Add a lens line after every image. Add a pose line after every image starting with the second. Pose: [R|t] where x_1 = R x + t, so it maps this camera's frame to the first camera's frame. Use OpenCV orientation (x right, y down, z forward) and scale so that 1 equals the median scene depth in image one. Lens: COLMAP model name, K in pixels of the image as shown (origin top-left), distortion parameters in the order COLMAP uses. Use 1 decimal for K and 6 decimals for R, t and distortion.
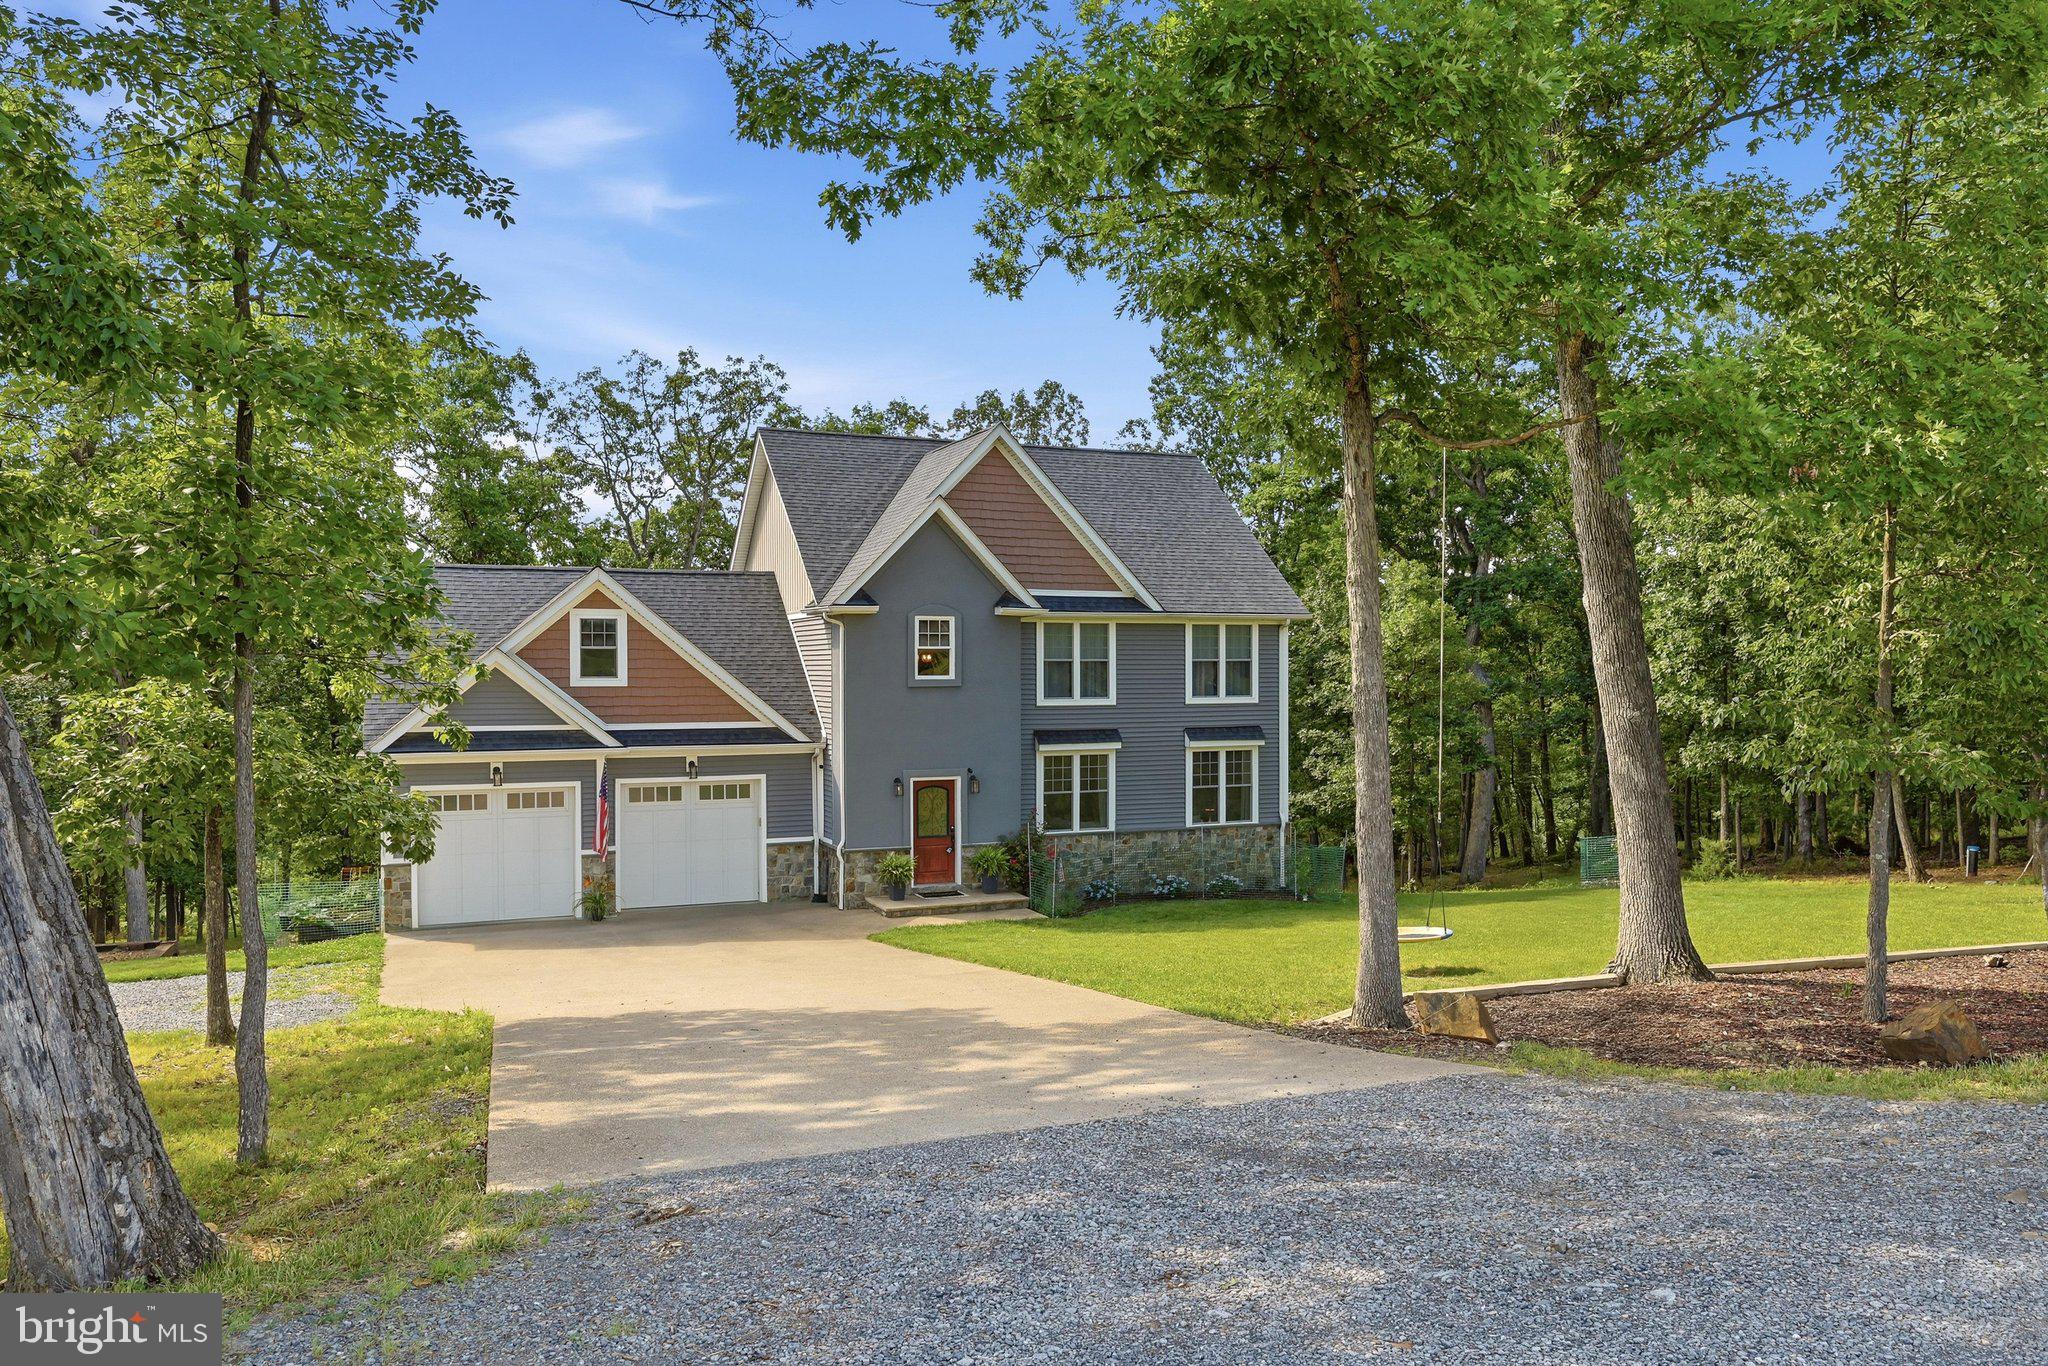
lens RADIAL K [[1404.2, 0, 1029.9], [0, 1404.2, 685.5], [0, 0, 1]] dist [-0.008224, 0.000091]
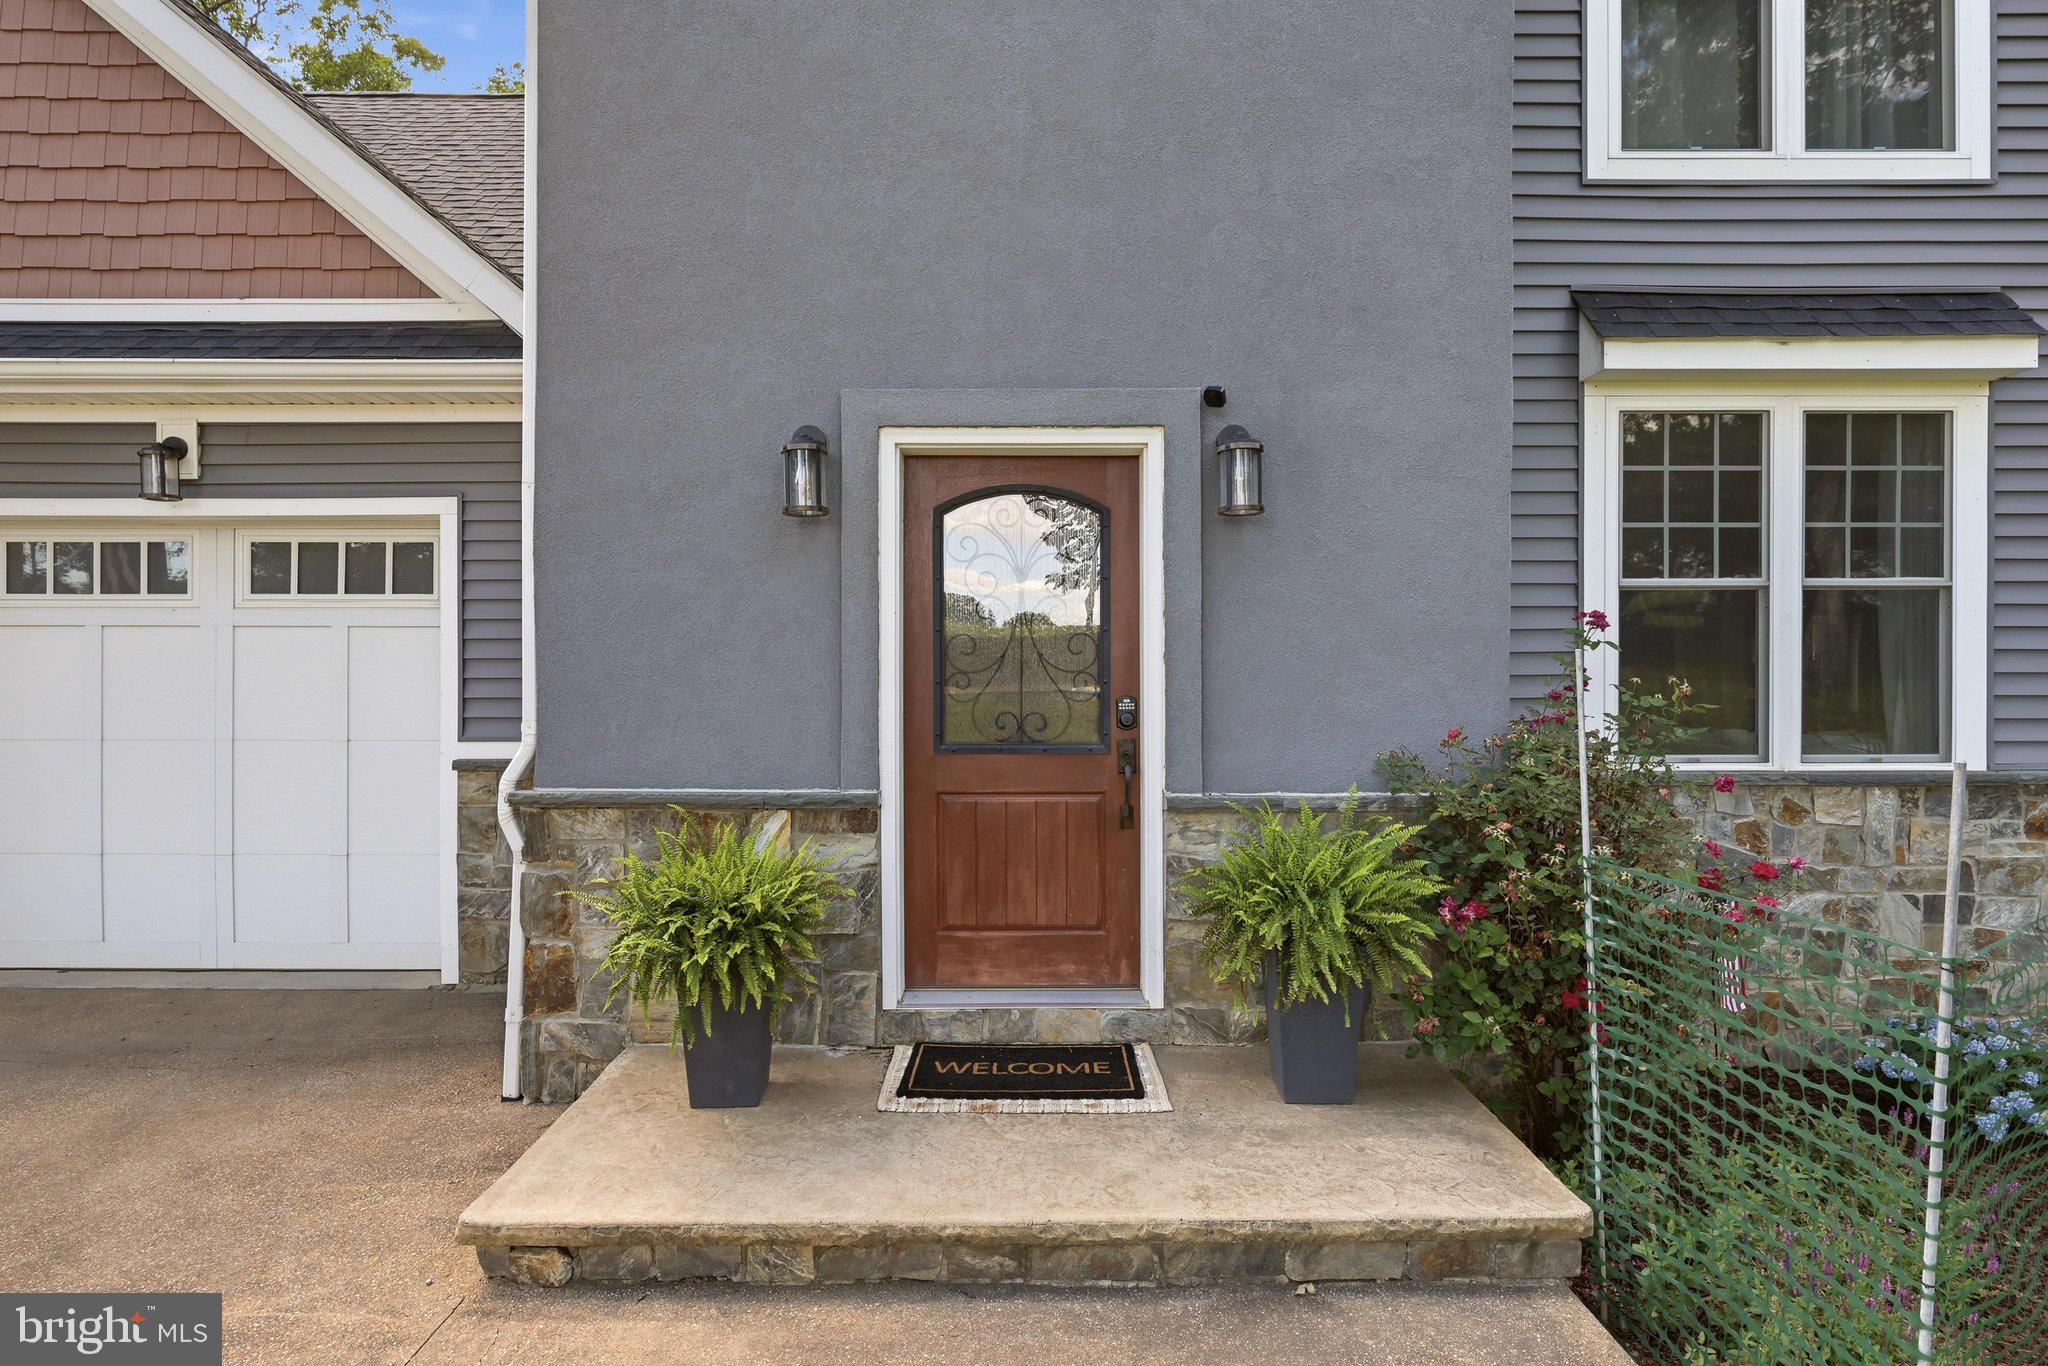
lens RADIAL K [[1091.7, 0, 1035.6], [0, 1091.7, 677.2], [0, 0, 1]] dist [-0.002188, 0.000360]
pose [[0.921559, -0.000699, -0.388238, -0.008592], [-0.004147, 0.999924, -0.011643, 0.097529], [0.388217, 0.012340, 0.921486, 0.842433]]
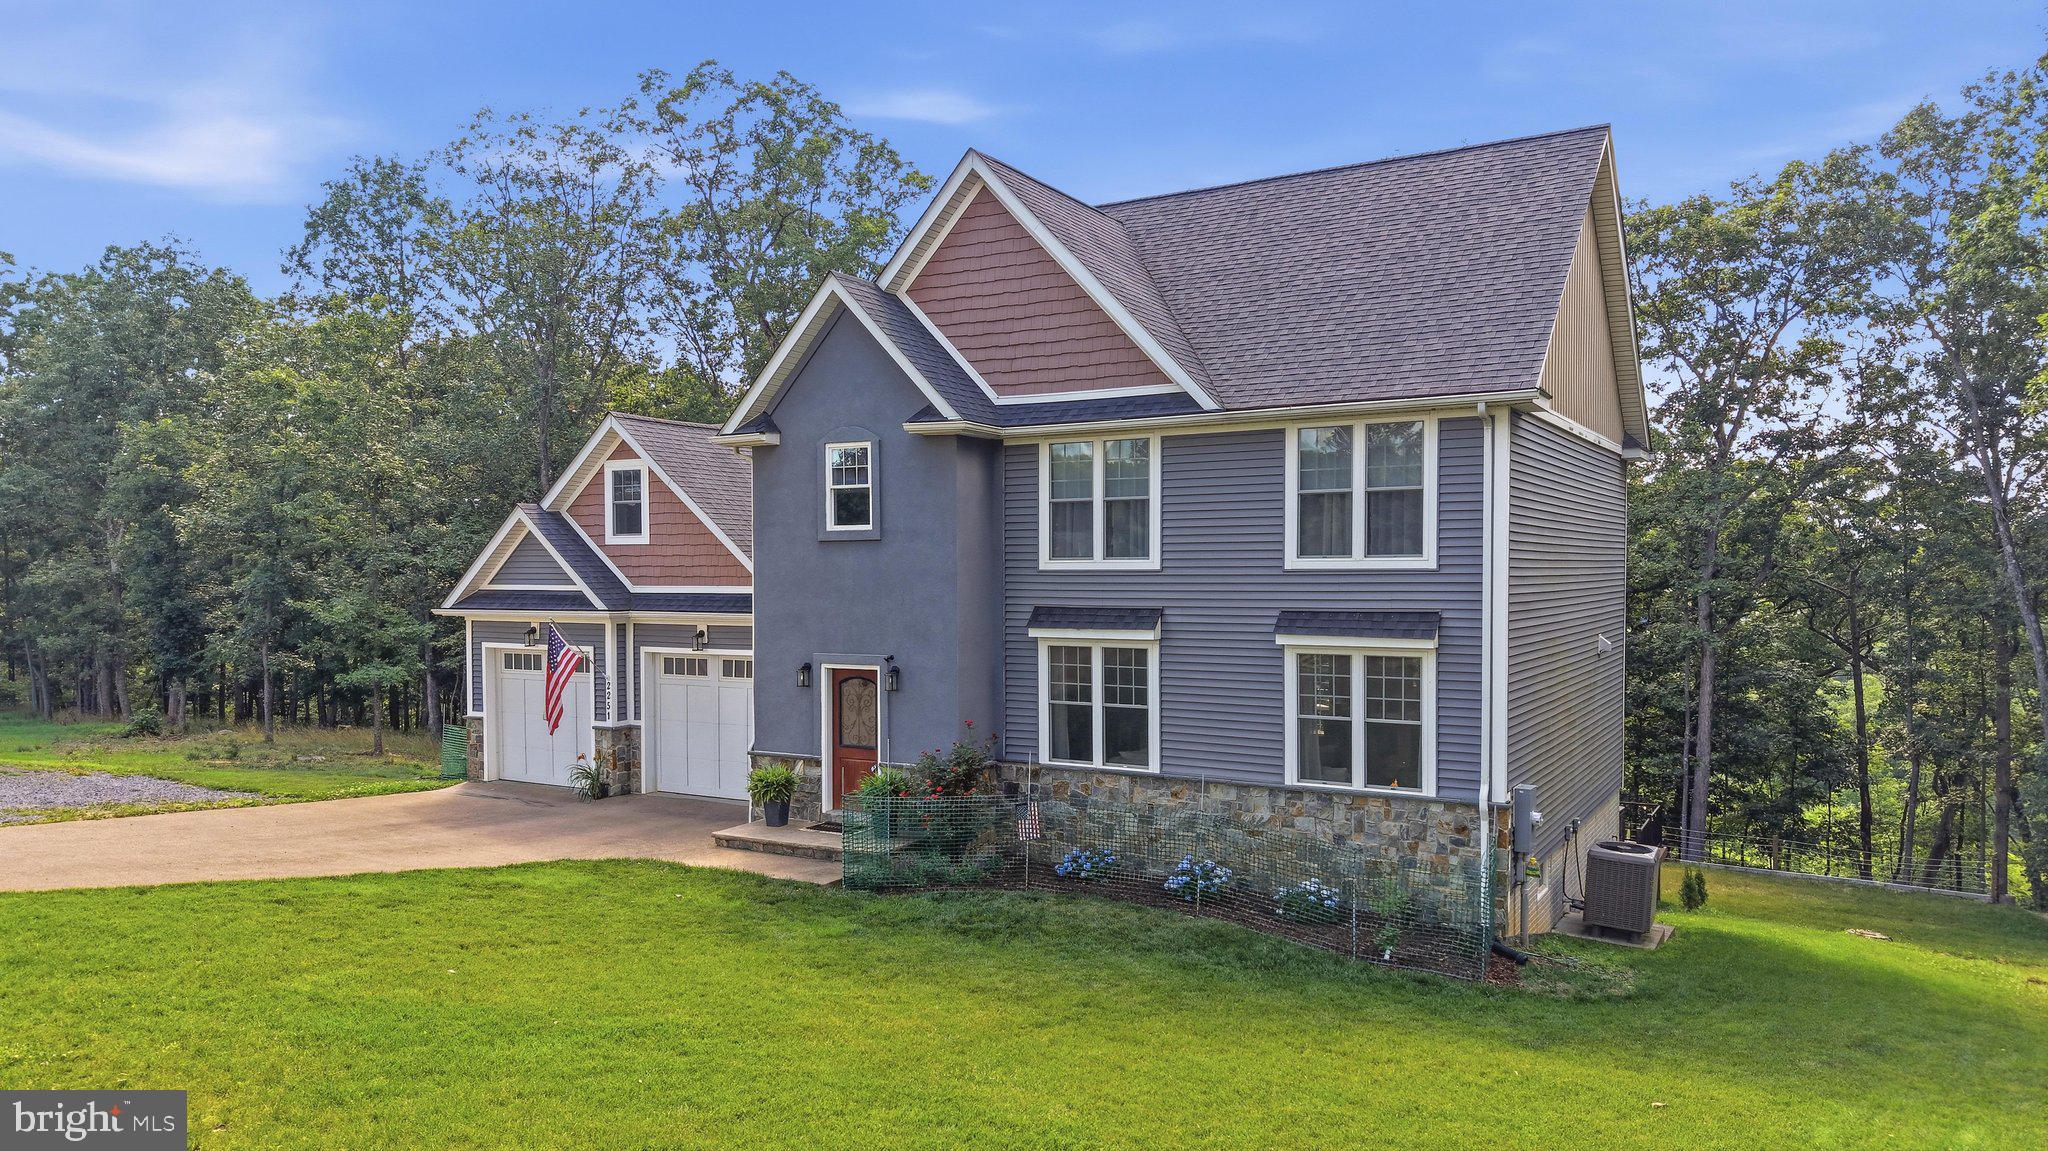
lens RADIAL K [[1403.8, 0, 1024.3], [0, 1403.8, 591.9], [0, 0, 1]] dist [0.099067, 0.000420]
pose [[0.587129, 0.014109, -0.809370, 0.558771], [-0.006703, 0.999899, 0.012568, 0.017290], [0.809466, -0.001953, 0.587164, 0.627843]]
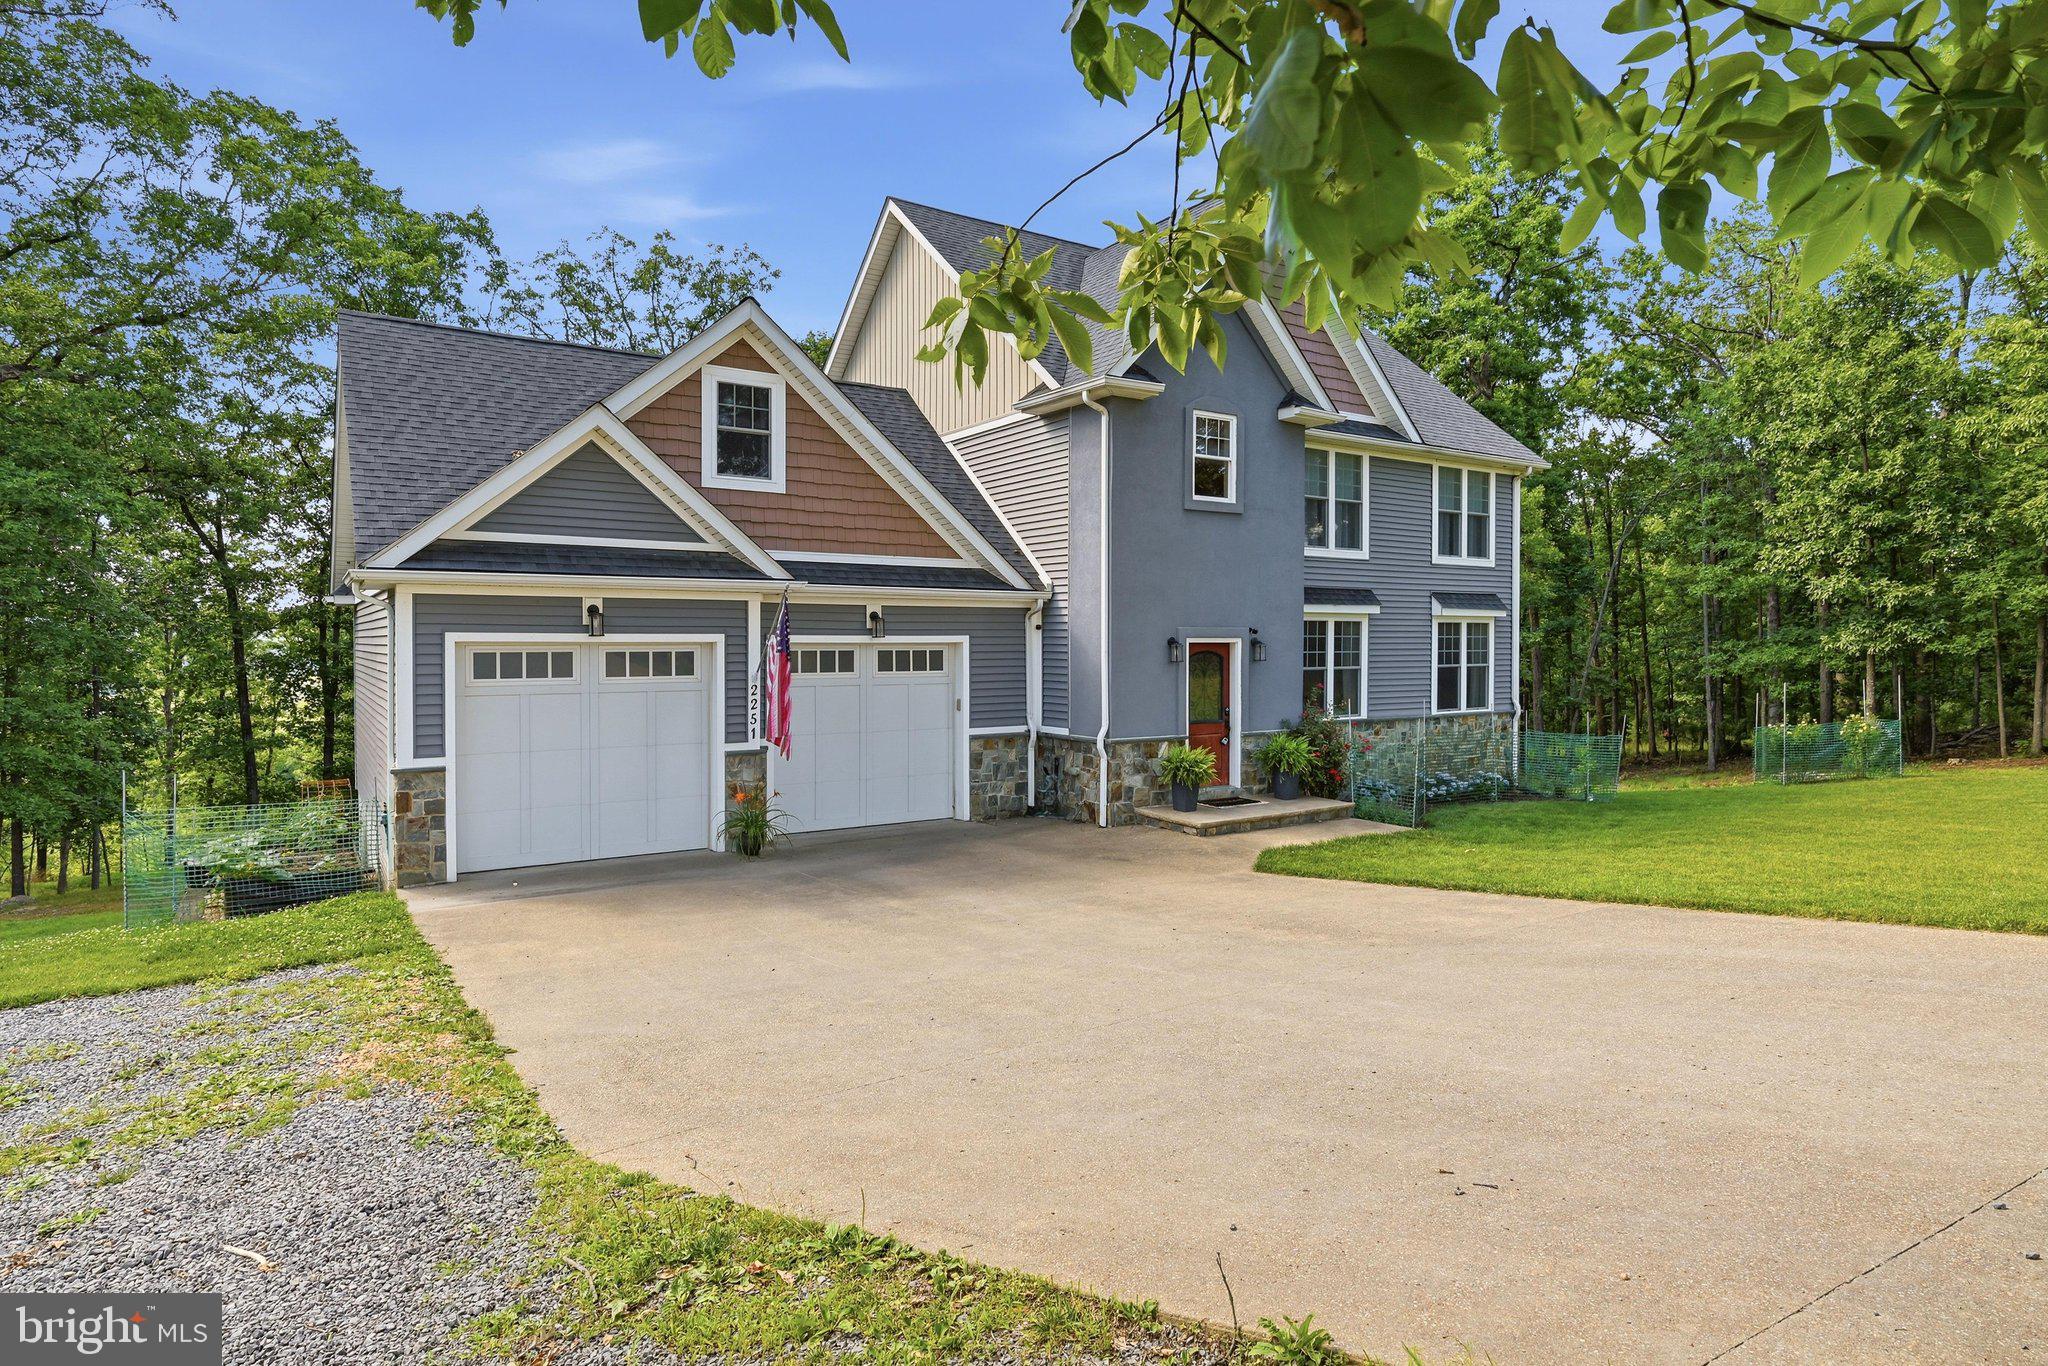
lens RADIAL K [[1091.7, 0, 1026.3], [0, 1091.7, 649.9], [0, 0, 1]] dist [-0.002188, 0.000360]
pose [[0.984110, 0.001576, 0.177555, -0.252896], [-0.001632, 0.999999, 0.000167, 0.069247], [-0.177554, -0.000454, 0.984111, 0.456533]]
